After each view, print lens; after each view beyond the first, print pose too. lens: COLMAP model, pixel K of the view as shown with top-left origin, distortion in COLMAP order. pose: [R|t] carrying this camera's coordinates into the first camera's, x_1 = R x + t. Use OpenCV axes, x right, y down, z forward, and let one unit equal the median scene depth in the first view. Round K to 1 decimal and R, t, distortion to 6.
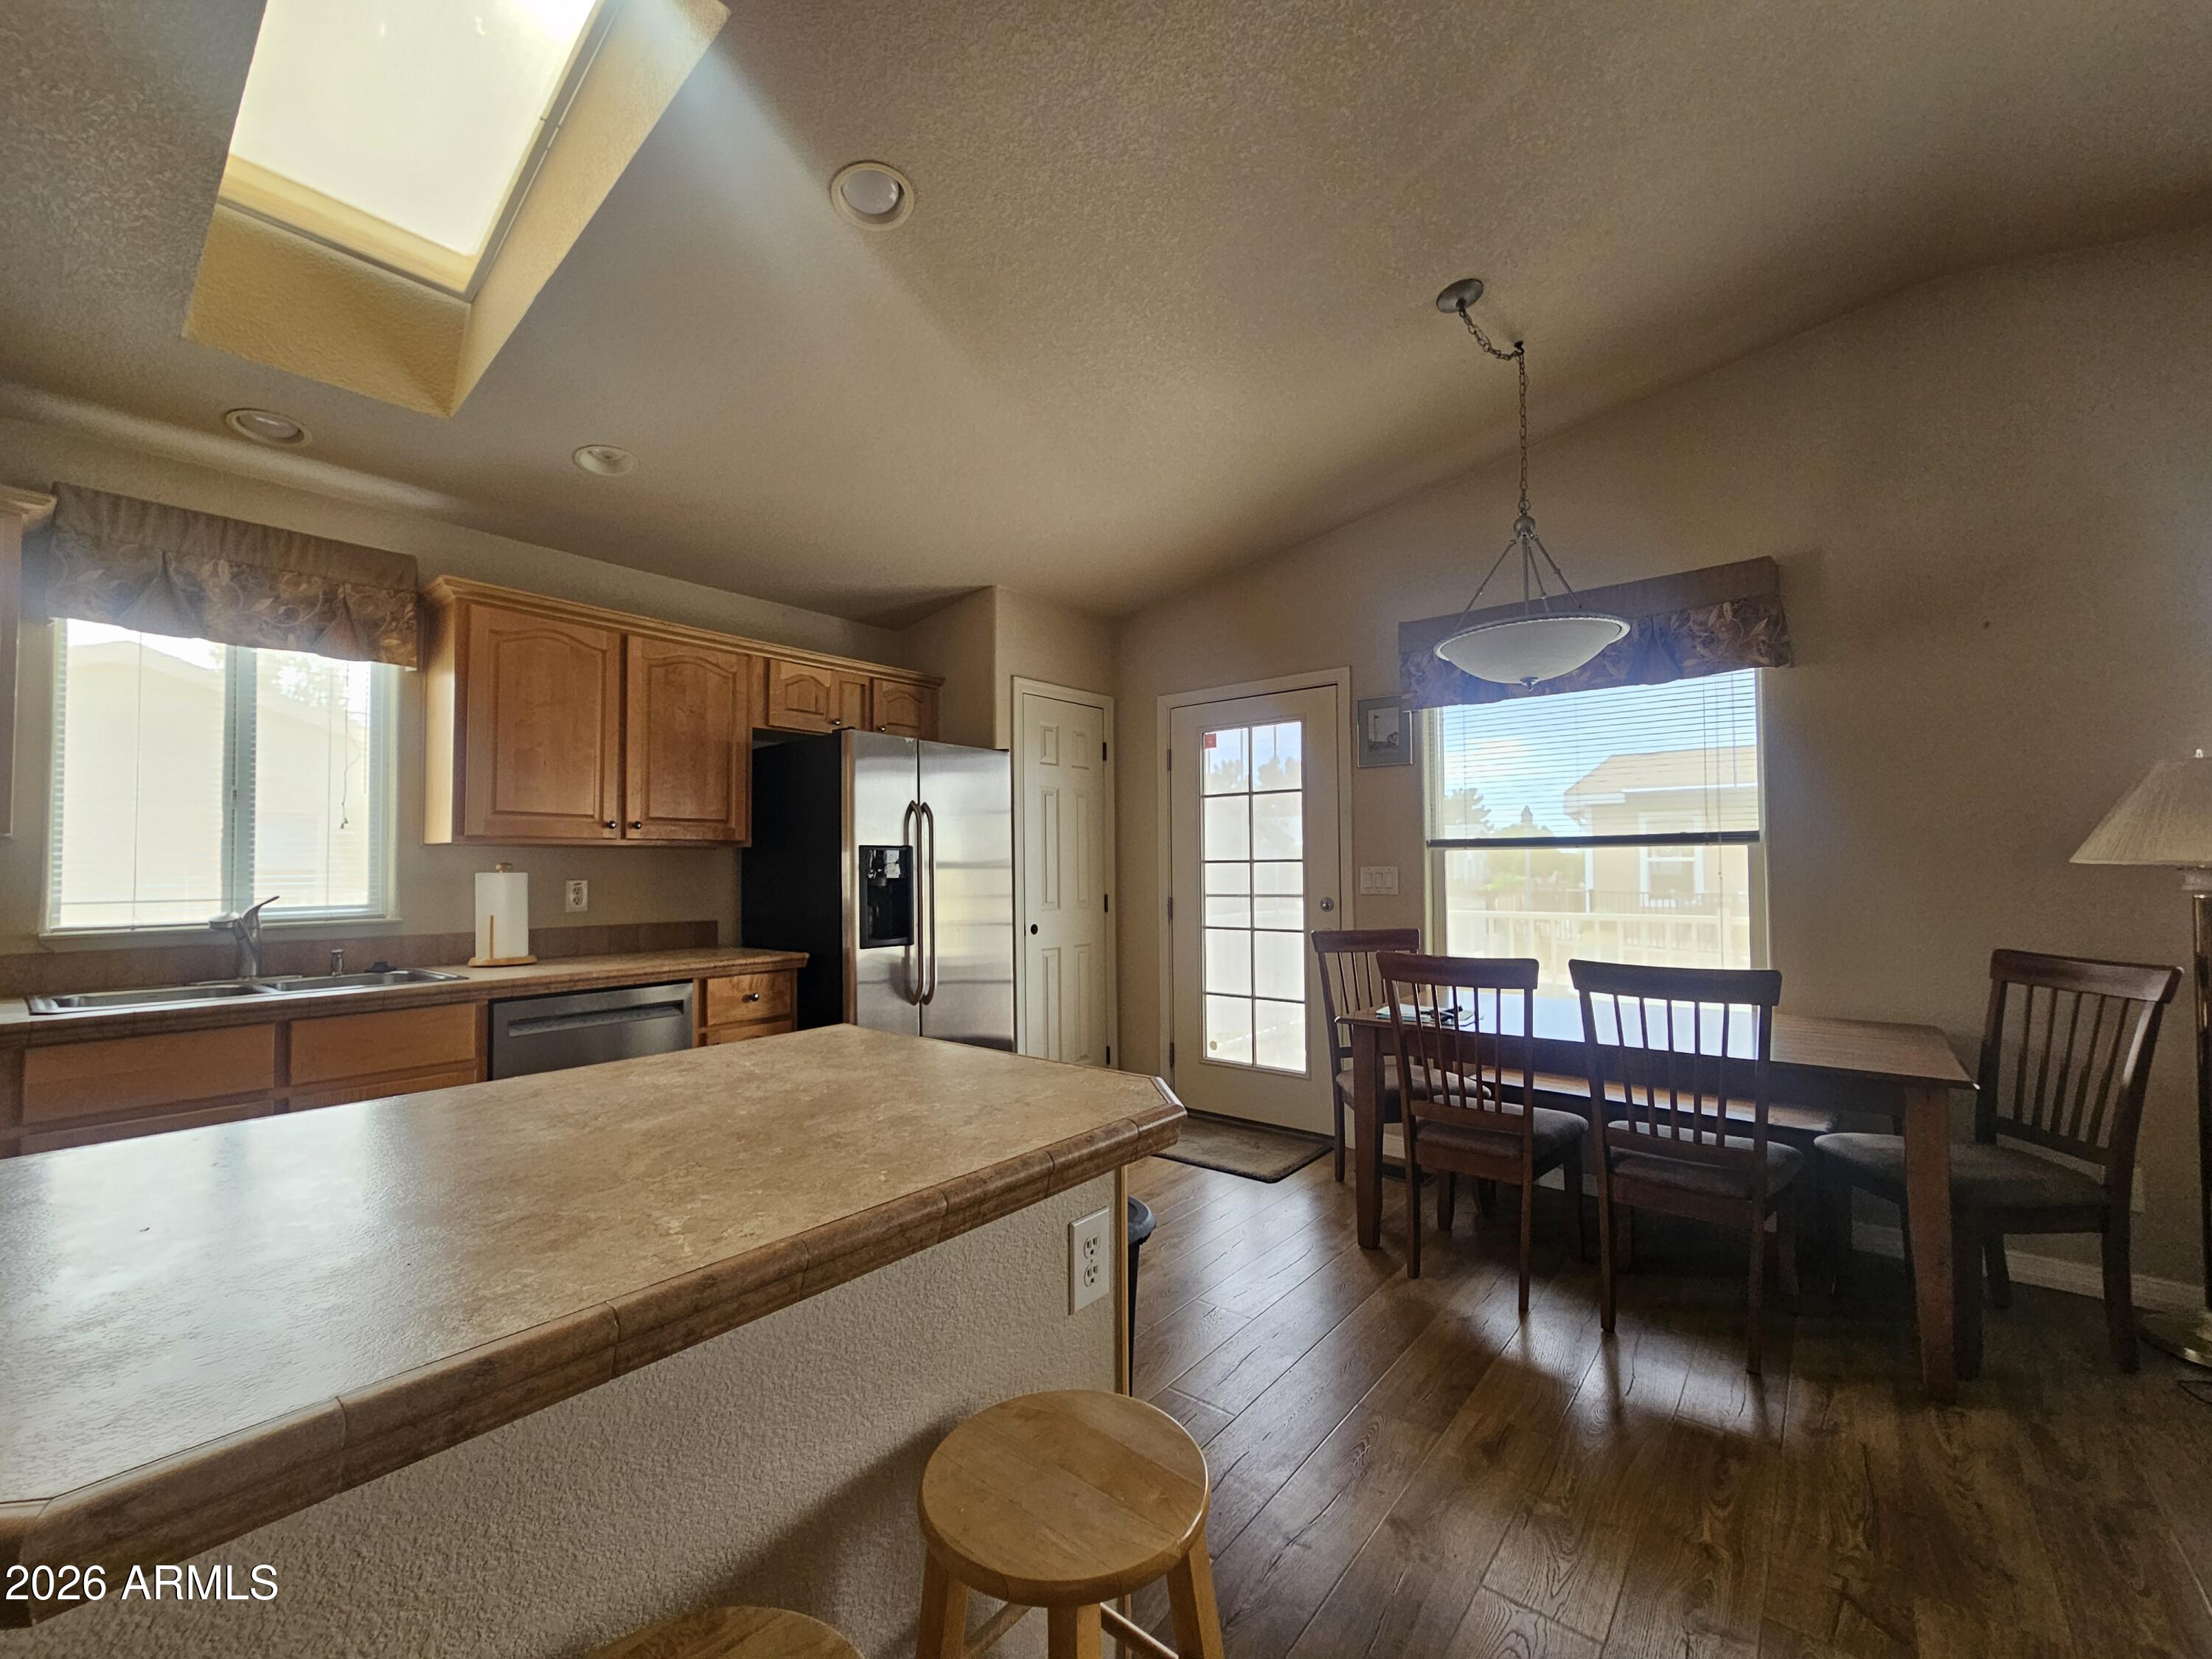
lens RADIAL K [[911.7, 0, 1109.1], [0, 911.7, 839.3], [0, 0, 1]] dist [-0.000110, 0.004628]
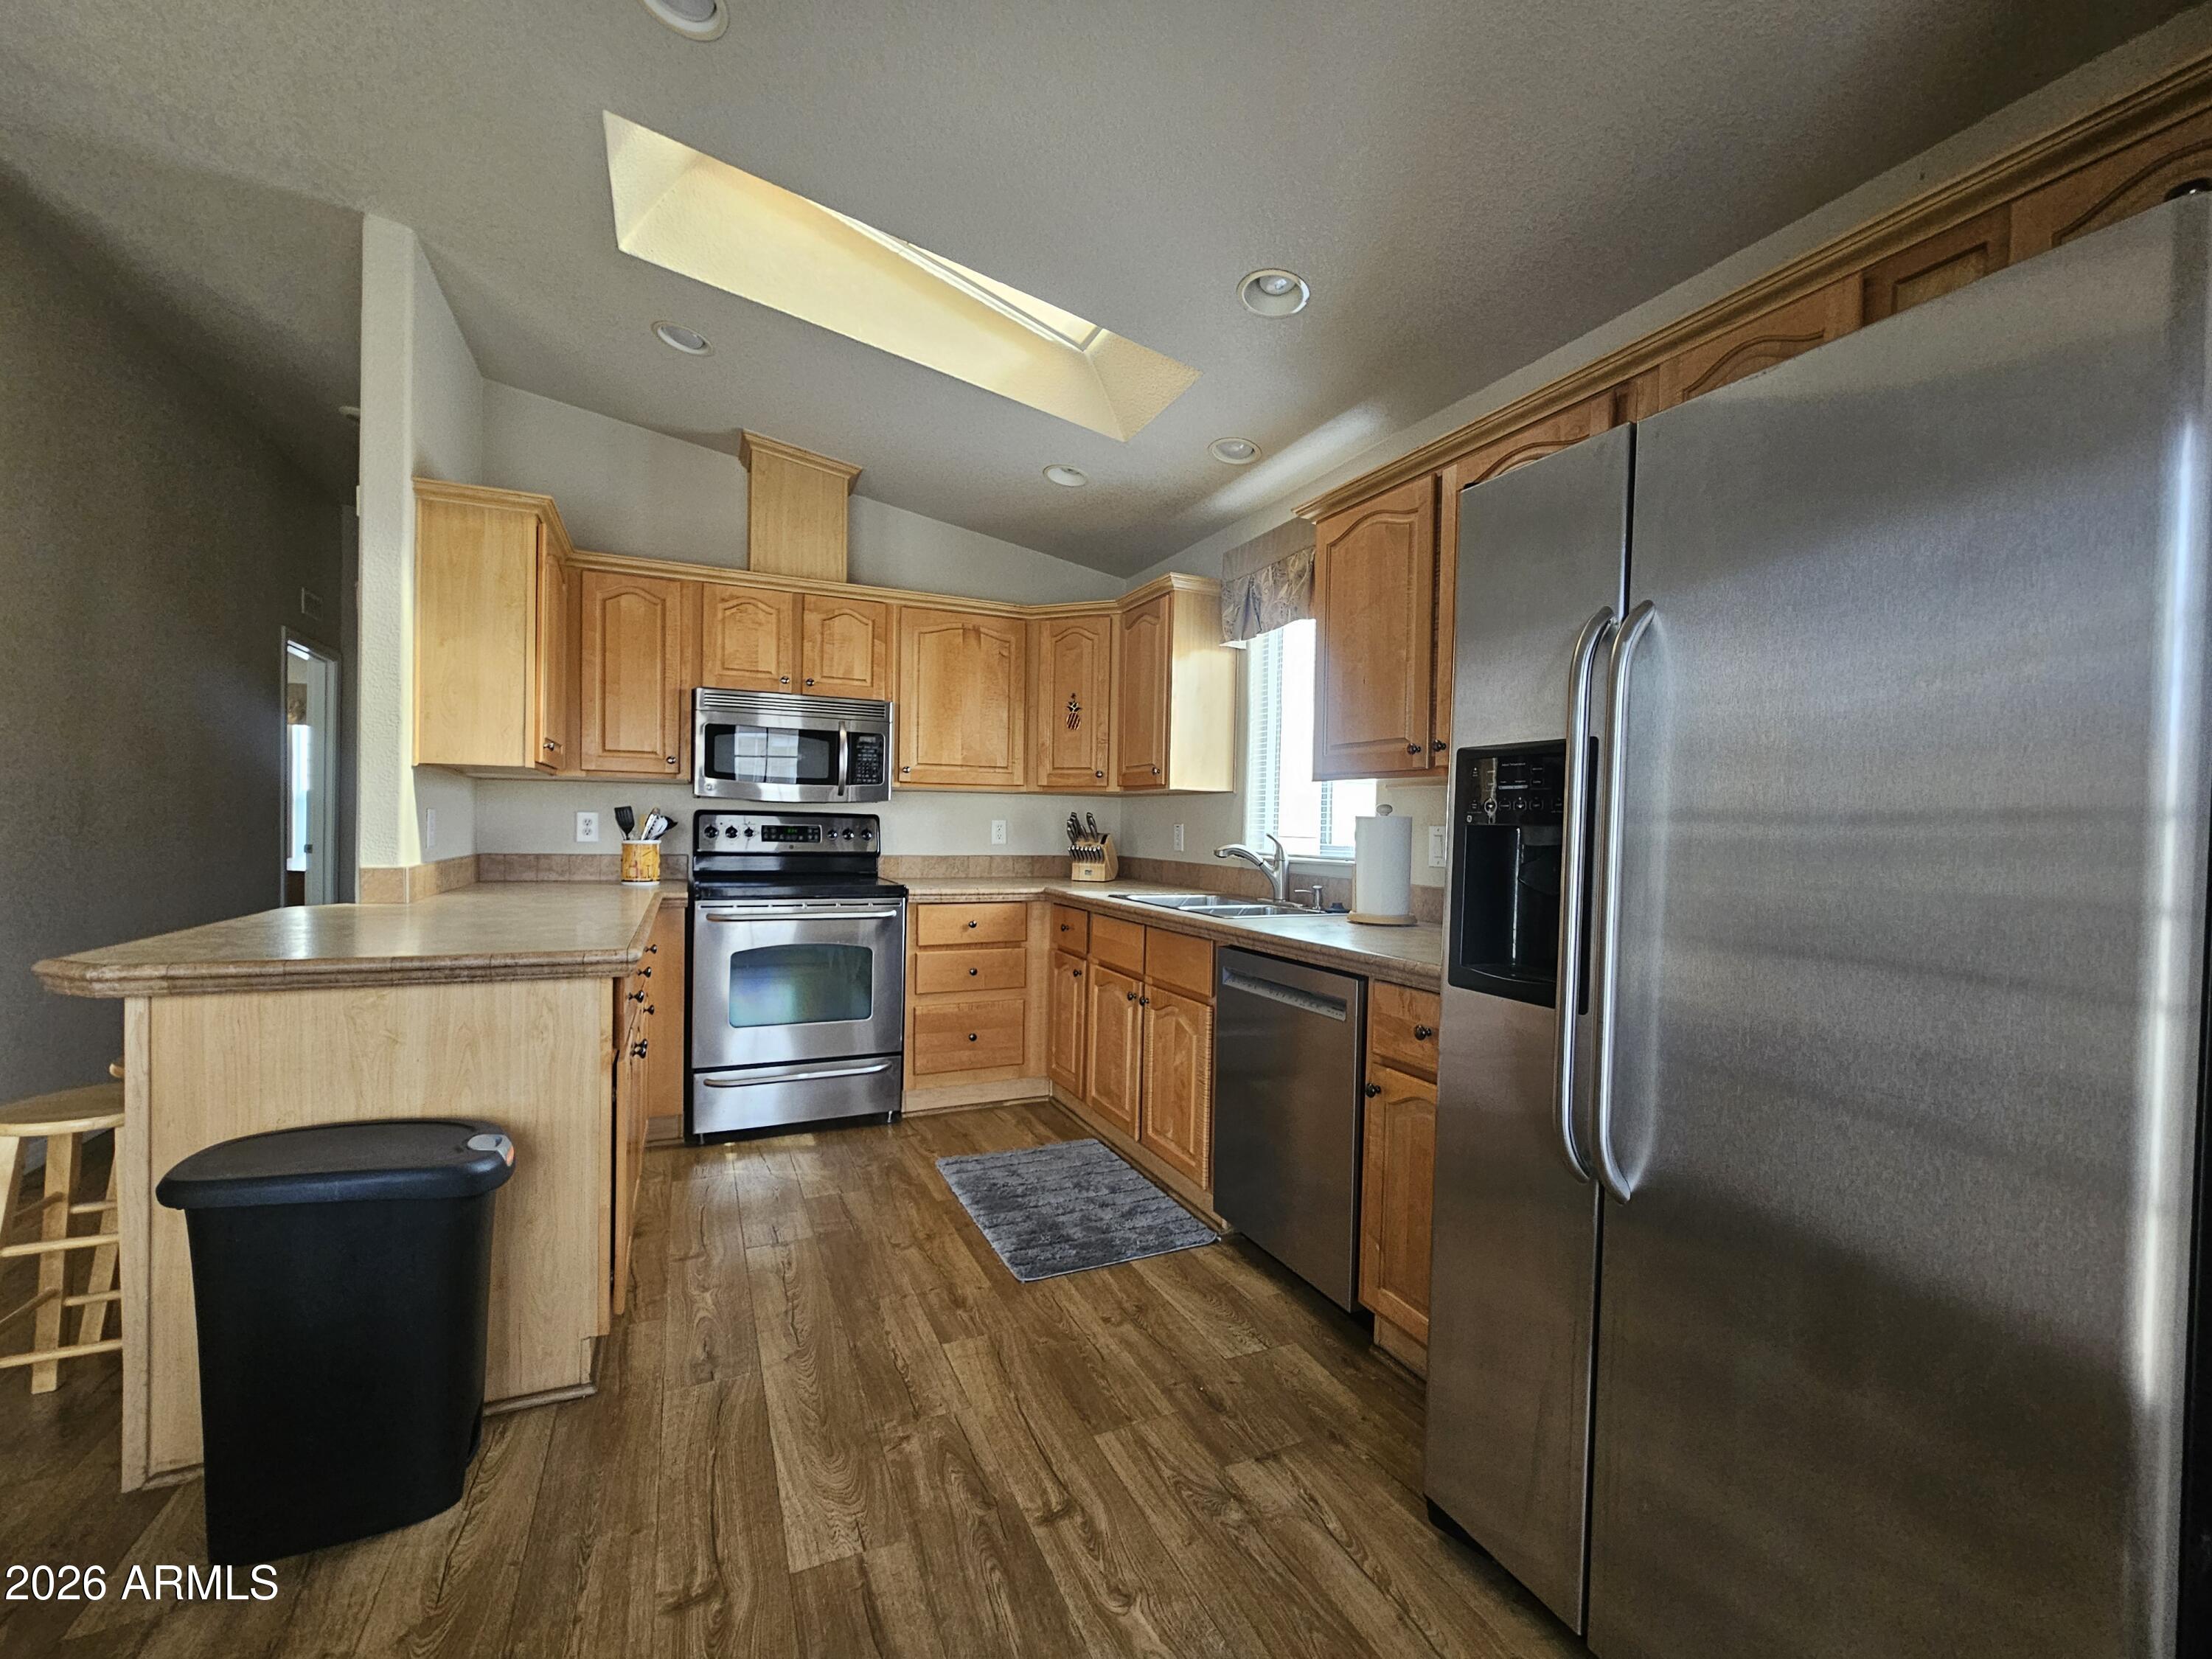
lens RADIAL K [[911.7, 0, 1109.1], [0, 911.7, 839.3], [0, 0, 1]] dist [-0.000110, 0.004628]
pose [[-0.439426, 0.008612, -0.898237, 0.243173], [0.012707, 0.999914, 0.003371, 0.060356], [0.898189, -0.009932, -0.439498, 1.288849]]
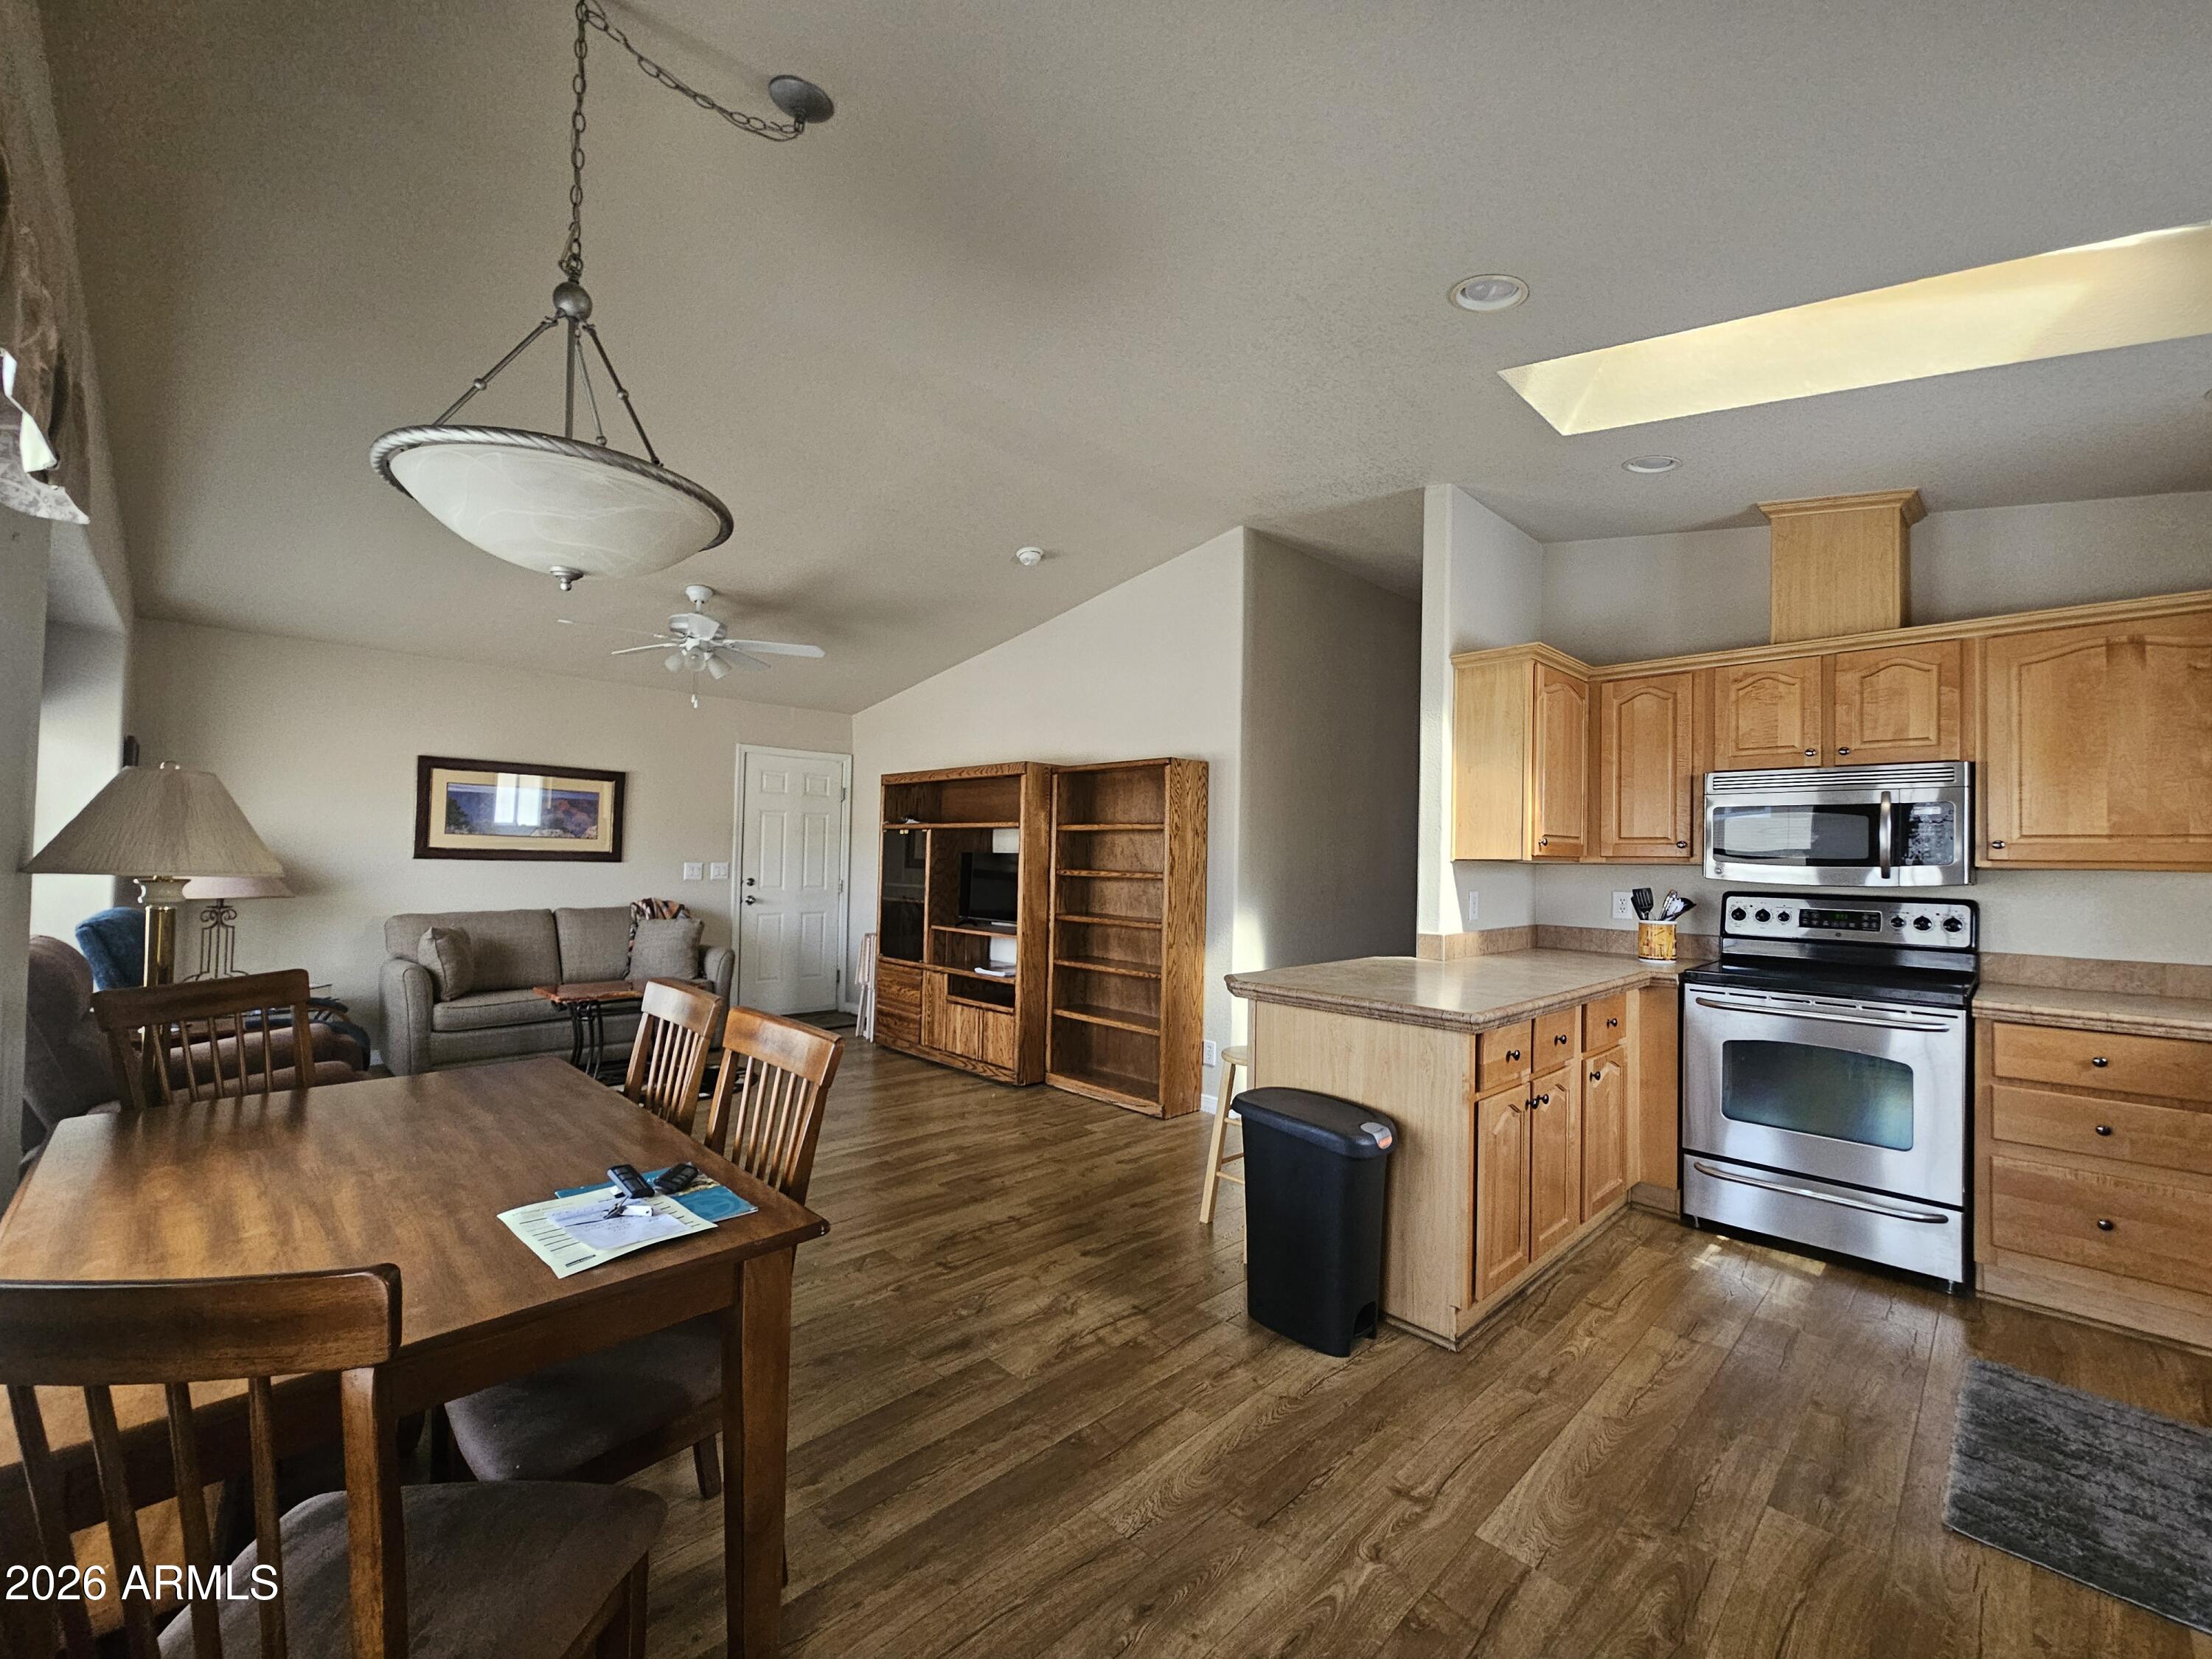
lens RADIAL K [[911.7, 0, 1109.1], [0, 911.7, 839.3], [0, 0, 1]] dist [-0.000110, 0.004628]
pose [[-0.994895, -0.012730, 0.100114, 0.152662], [-0.018438, 0.998244, -0.056293, 0.044422], [-0.099222, -0.057852, -0.993382, 1.435805]]
